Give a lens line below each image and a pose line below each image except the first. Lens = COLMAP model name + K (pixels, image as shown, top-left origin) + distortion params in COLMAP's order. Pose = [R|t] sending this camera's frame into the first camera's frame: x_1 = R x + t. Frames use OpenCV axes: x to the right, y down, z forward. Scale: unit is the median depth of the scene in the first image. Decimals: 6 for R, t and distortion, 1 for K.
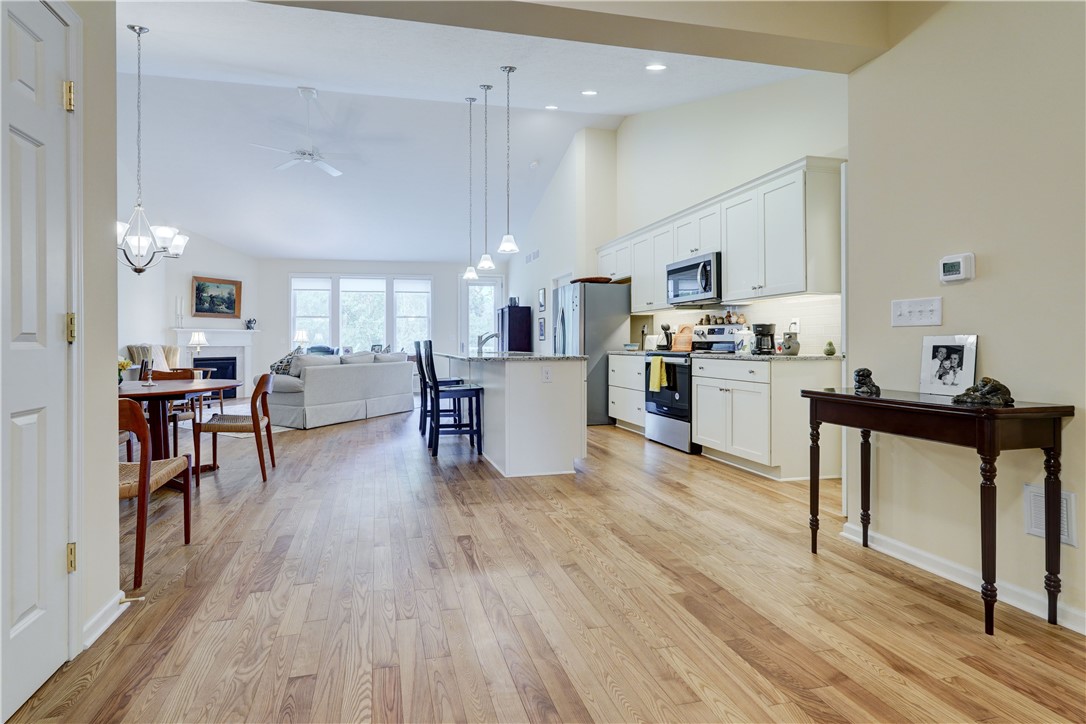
lens RADIAL K [[507.0, 0, 483.8], [0, 507.0, 338.6], [0, 0, 1]] dist [-0.001834, -0.000125]
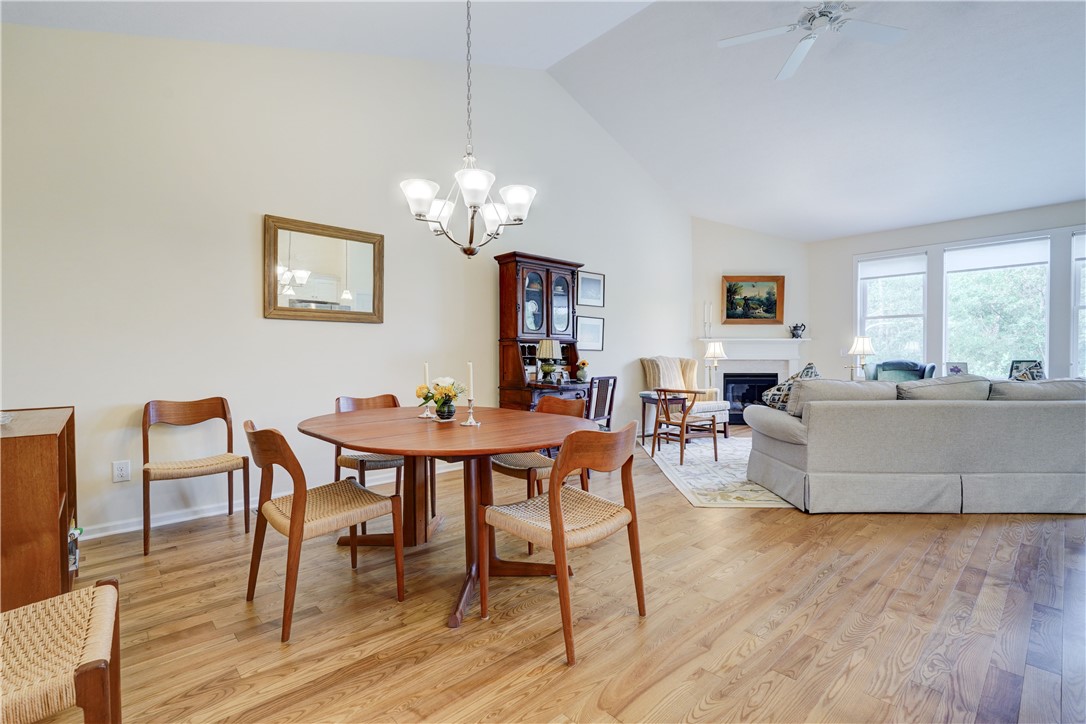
lens RADIAL K [[488.1, 0, 541.9], [0, 488.1, 359.9], [0, 0, 1]] dist [-0.001895, 0.000929]
pose [[0.514827, 0.014083, -0.857178, -0.053625], [0.004690, 0.999804, 0.019243, -0.001626], [0.857281, -0.013927, 0.514660, 0.557598]]
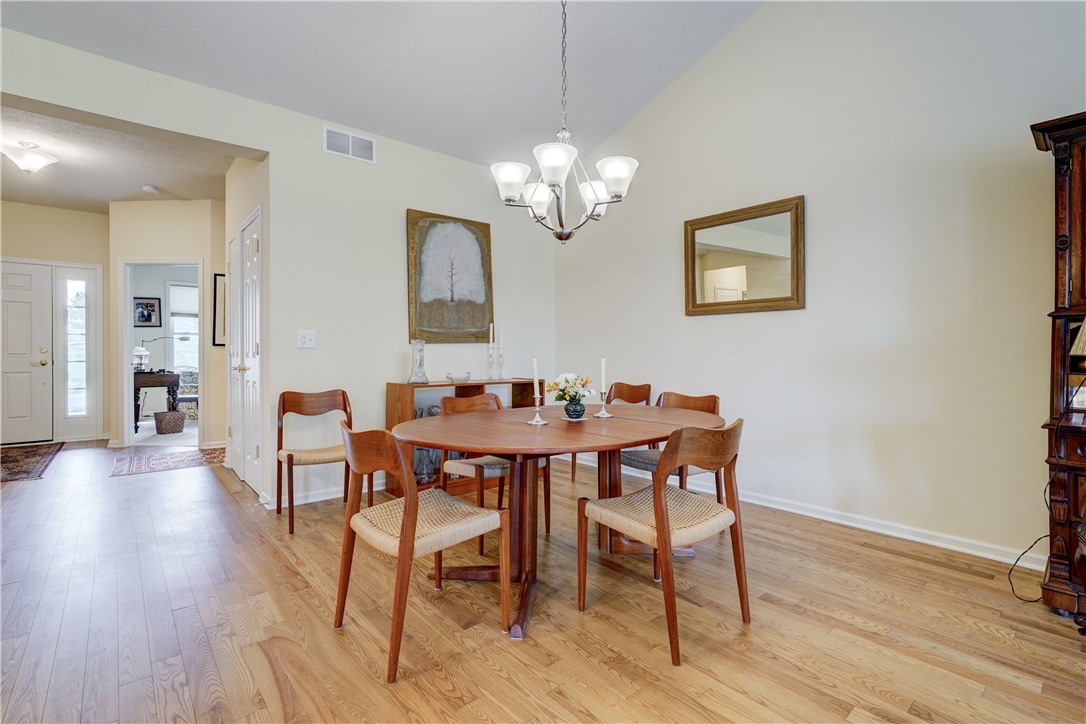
lens RADIAL K [[502.2, 0, 543.9], [0, 502.2, 355.9], [0, 0, 1]] dist [-0.006139, 0.000737]
pose [[-0.875913, 0.011923, -0.482321, -0.266463], [0.011591, 0.999926, 0.003670, 0.006130], [0.482329, -0.002376, -0.875987, 1.132742]]
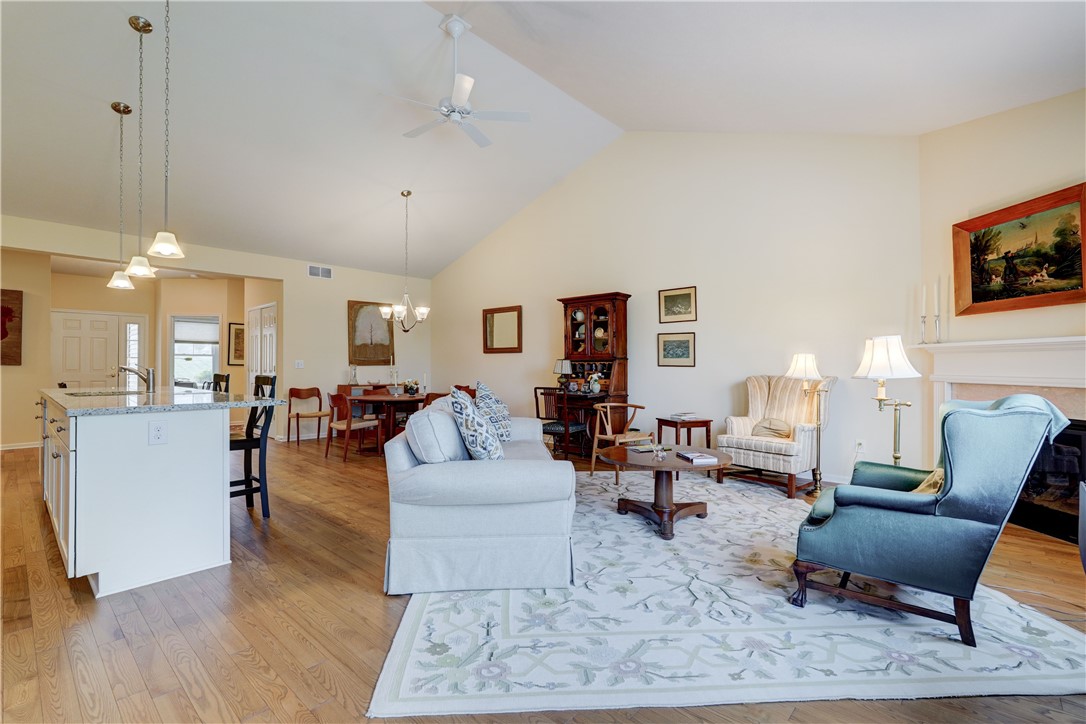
lens RADIAL K [[493.7, 0, 543.0], [0, 493.7, 362.0], [0, 0, 1]] dist [0.005423, 0.000613]
pose [[-0.811345, 0.001605, -0.584566, -0.045353], [0.009383, 0.999903, -0.010278, -0.002754], [0.584493, -0.013824, -0.811281, 1.971484]]
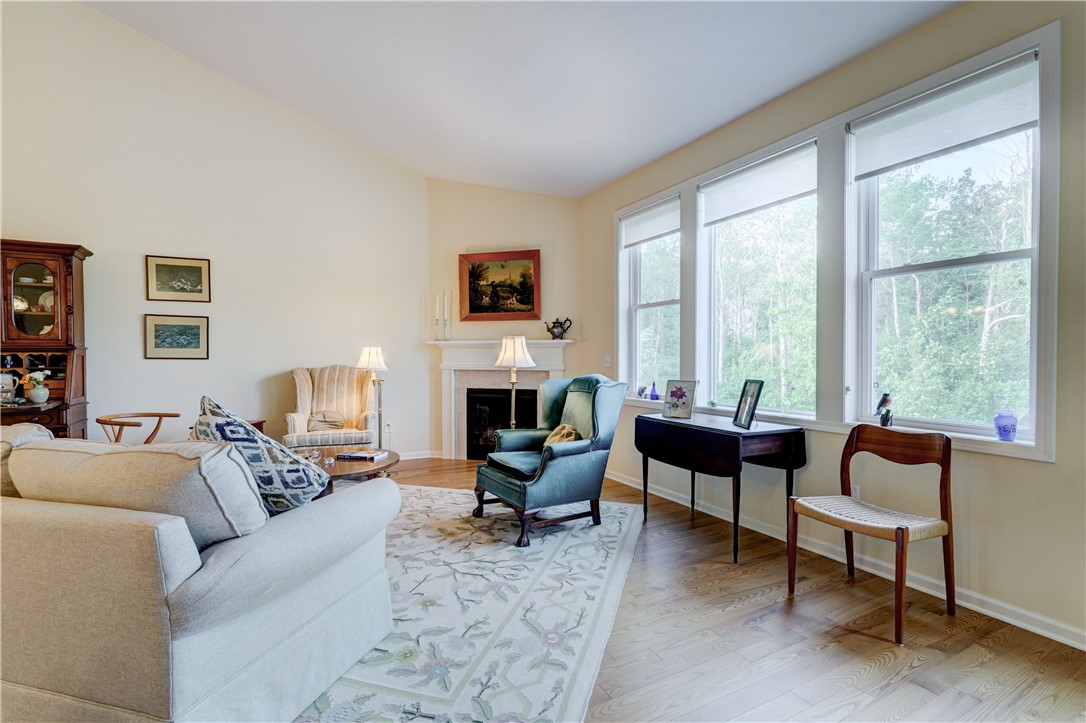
lens RADIAL K [[499.9, 0, 543.0], [0, 499.9, 361.5], [0, 0, 1]] dist [-0.001031, 0.000799]
pose [[0.267749, 0.015964, -0.963356, 0.062391], [0.007747, 0.999795, 0.018721, -0.008454], [0.963457, -0.012475, 0.267571, 1.613555]]
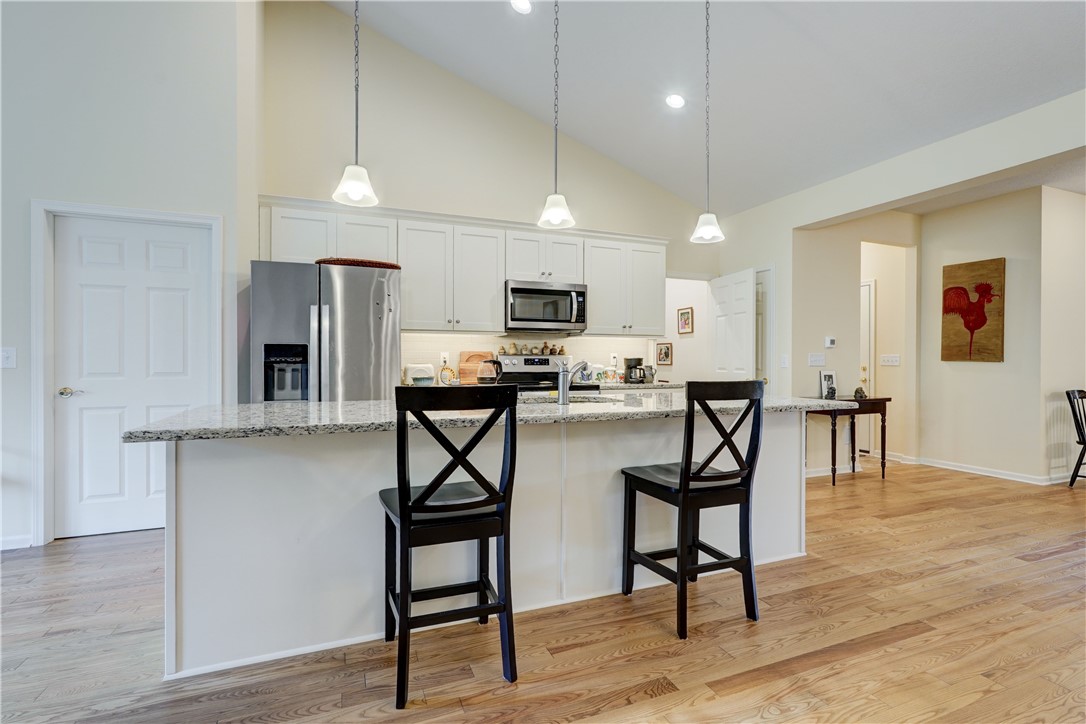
lens RADIAL K [[499.9, 0, 543.0], [0, 499.9, 362.0], [0, 0, 1]] dist [-0.001031, 0.000799]
pose [[-0.172622, 0.003710, 0.984981, -0.480246], [-0.008975, 0.999945, -0.005339, -0.008789], [-0.984947, -0.009762, -0.172579, 1.151670]]
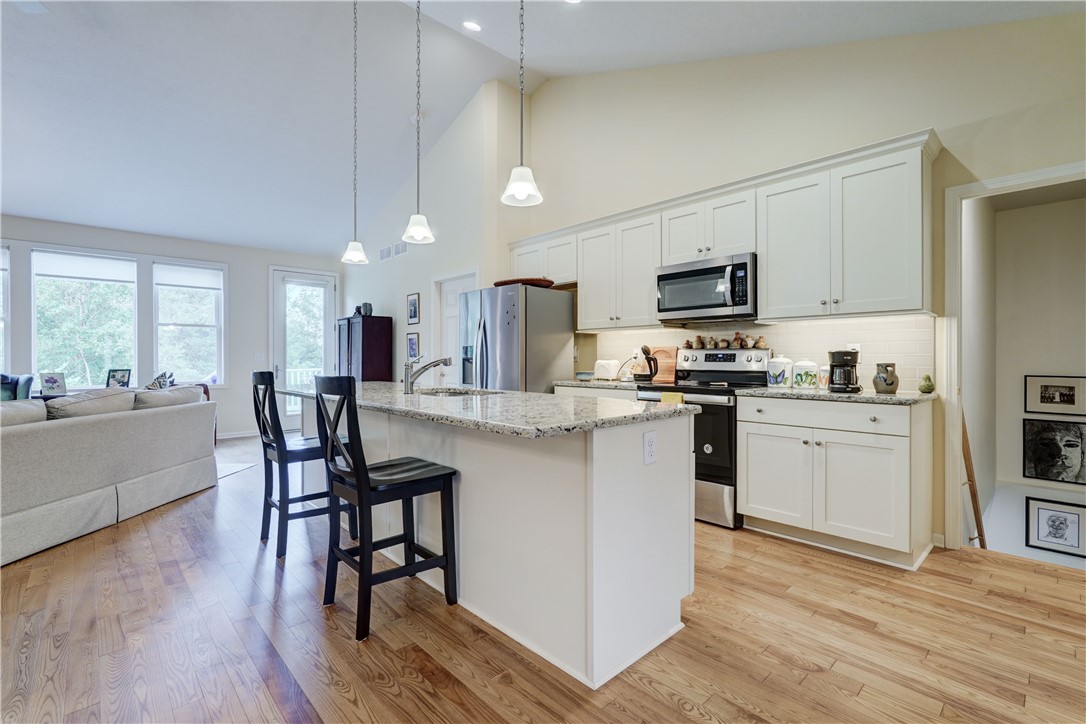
lens RADIAL K [[488.1, 0, 541.9], [0, 488.1, 359.9], [0, 0, 1]] dist [-0.001895, 0.000929]
pose [[0.854742, 0.002443, 0.519048, -0.166328], [-0.007858, 0.999935, 0.008234, -0.014920], [-0.518994, -0.011117, 0.854705, 0.498688]]
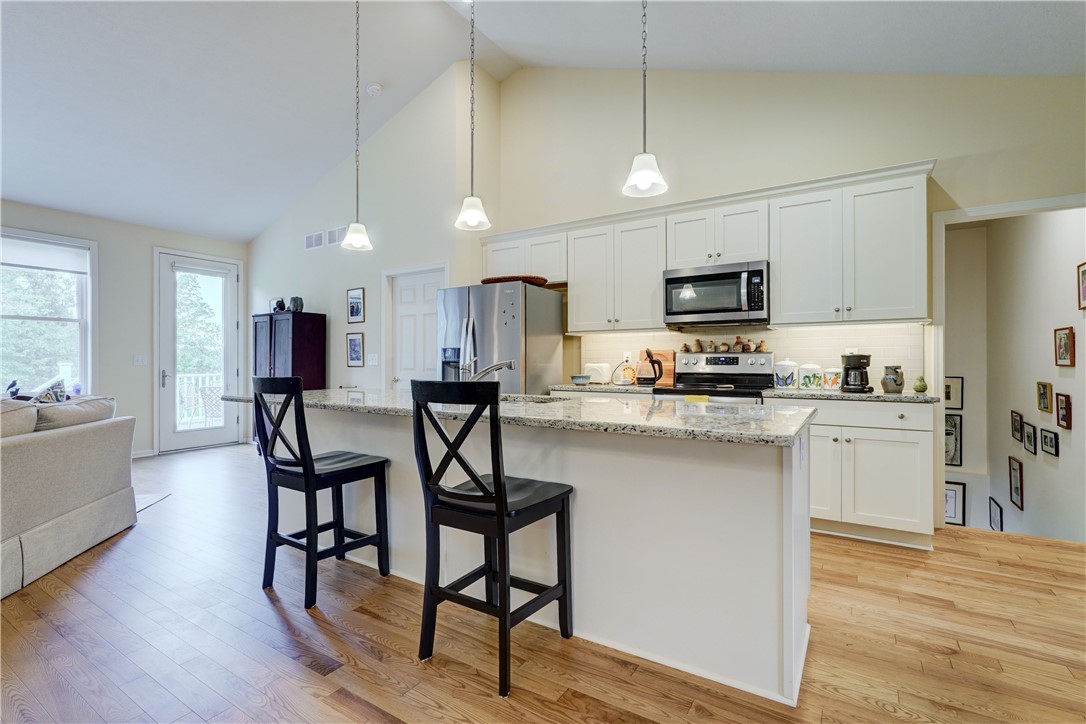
lens RADIAL K [[497.6, 0, 543.0], [0, 497.6, 362.0], [0, 0, 1]] dist [-0.001095, 0.000901]
pose [[0.697985, 0.004671, 0.716097, -0.306358], [-0.009066, 0.999956, 0.002314, -0.011709], [-0.716055, -0.008107, 0.697997, 0.650827]]
